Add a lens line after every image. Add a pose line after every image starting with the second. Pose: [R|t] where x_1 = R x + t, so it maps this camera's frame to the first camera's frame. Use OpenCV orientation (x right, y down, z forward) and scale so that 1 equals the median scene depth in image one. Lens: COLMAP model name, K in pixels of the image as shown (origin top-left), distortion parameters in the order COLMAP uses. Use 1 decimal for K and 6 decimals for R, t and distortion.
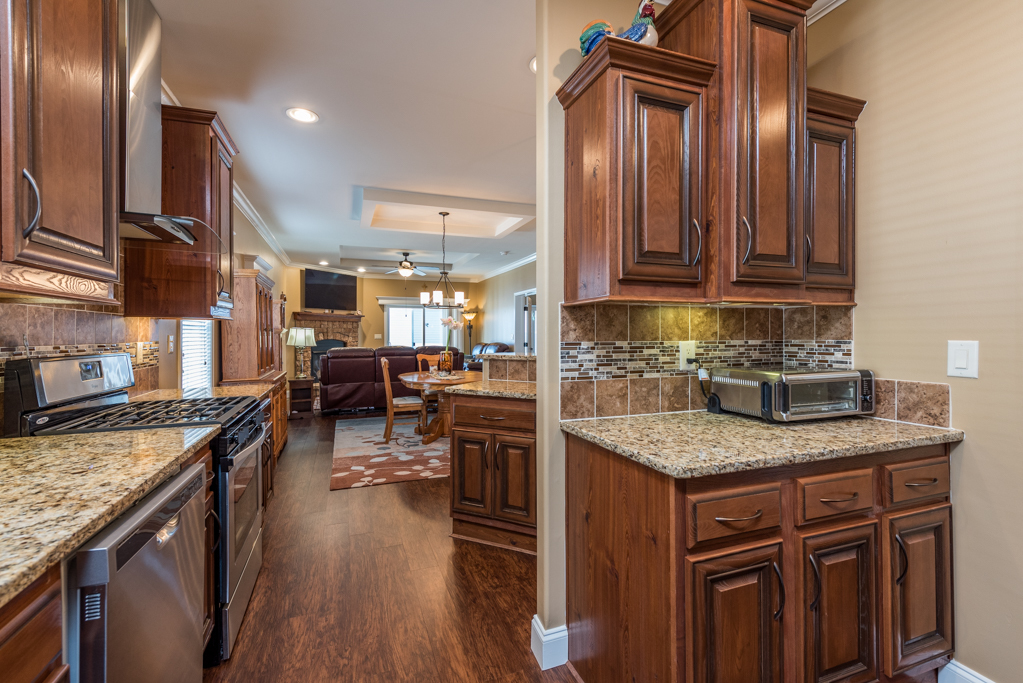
lens RADIAL K [[438.4, 0, 513.3], [0, 438.4, 332.0], [0, 0, 1]] dist [0.021227, 0.000019]
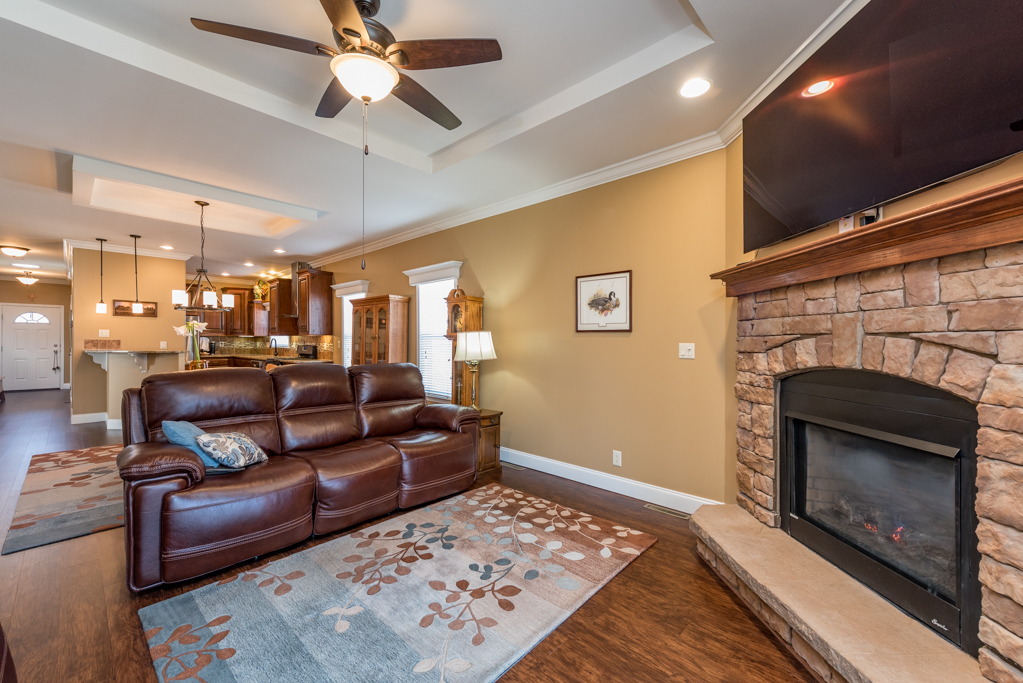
lens RADIAL K [[413.7, 0, 516.3], [0, 413.7, 341.6], [0, 0, 1]] dist [0.012502, -0.000237]
pose [[-0.898480, -0.001601, -0.439012, -0.205896], [-0.000231, 0.999995, -0.003172, 0.005469], [0.439015, -0.002749, -0.898475, 1.154427]]
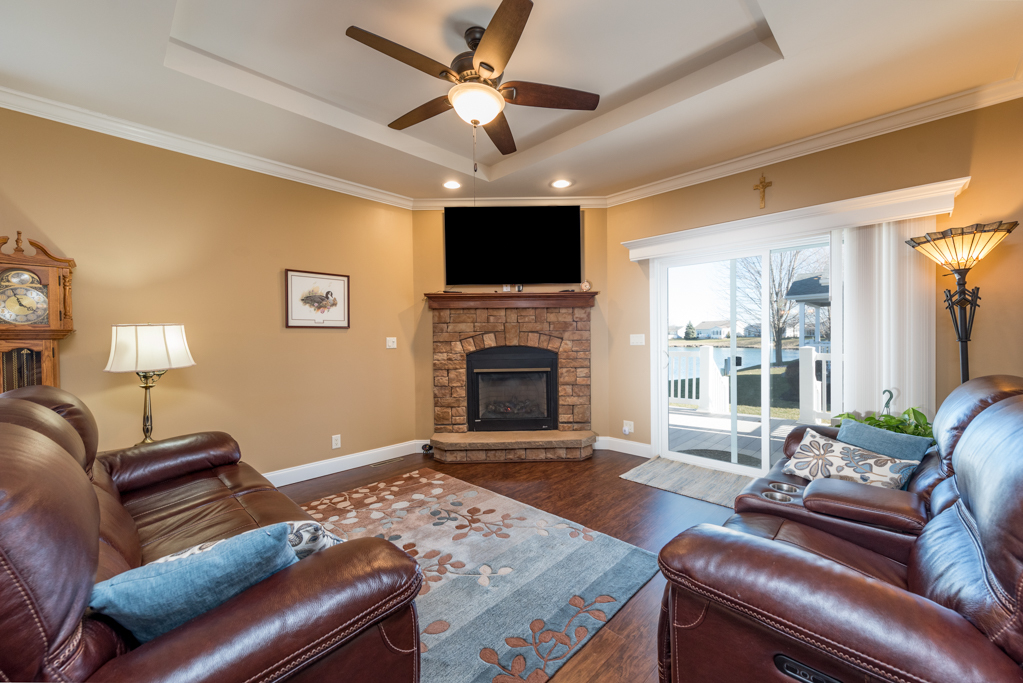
lens RADIAL K [[400.6, 0, 517.2], [0, 400.6, 342.6], [0, 0, 1]] dist [0.001573, -0.000099]
pose [[0.422268, 0.011928, -0.906392, -0.009440], [0.016530, 0.999646, 0.020856, 0.004449], [0.906320, -0.023790, 0.421922, 0.853175]]
